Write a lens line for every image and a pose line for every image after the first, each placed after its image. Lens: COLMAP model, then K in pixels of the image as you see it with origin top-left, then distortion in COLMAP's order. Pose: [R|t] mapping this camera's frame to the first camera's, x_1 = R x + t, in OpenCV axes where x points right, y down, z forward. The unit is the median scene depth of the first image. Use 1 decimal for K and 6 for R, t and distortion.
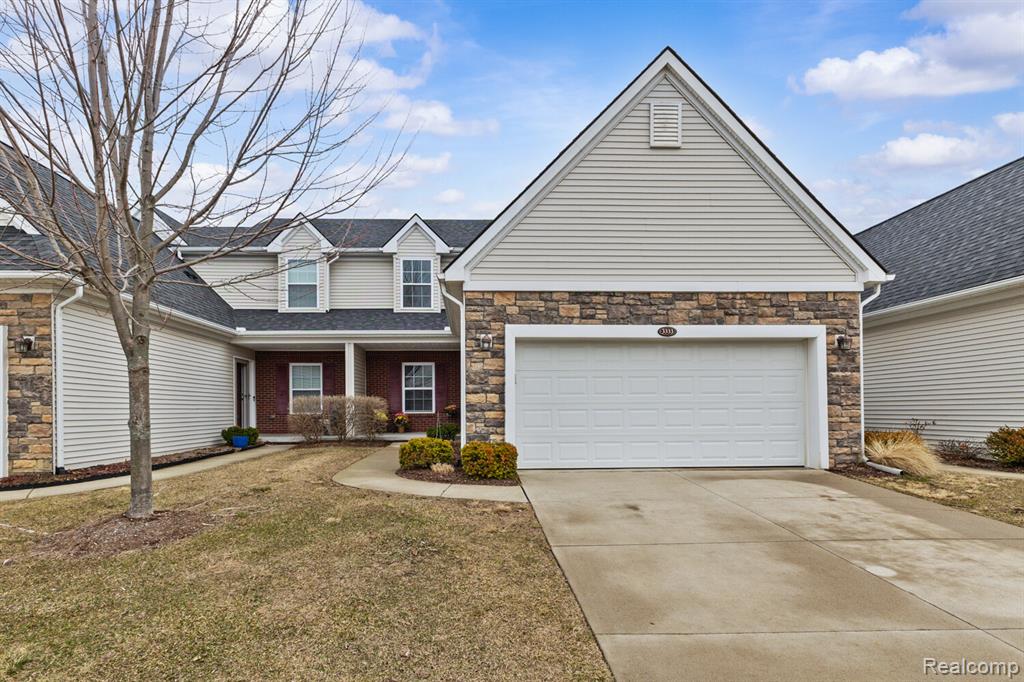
lens RADIAL K [[464.8, 0, 511.3], [0, 464.8, 349.4], [0, 0, 1]] dist [0.005072, 0.000096]
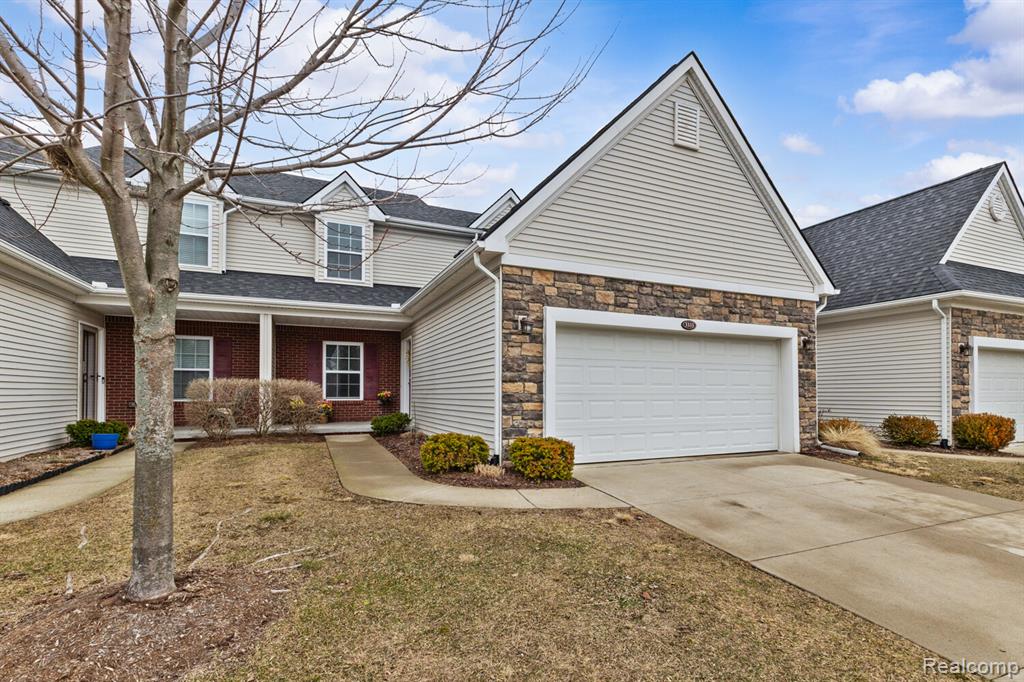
lens RADIAL K [[443.3, 0, 513.8], [0, 443.3, 336.7], [0, 0, 1]] dist [0.006930, -0.000543]
pose [[0.934683, 0.052103, 0.351644, -0.368299], [-0.052799, 0.998576, -0.007617, 0.015107], [-0.351540, -0.011446, 0.936103, 0.211252]]
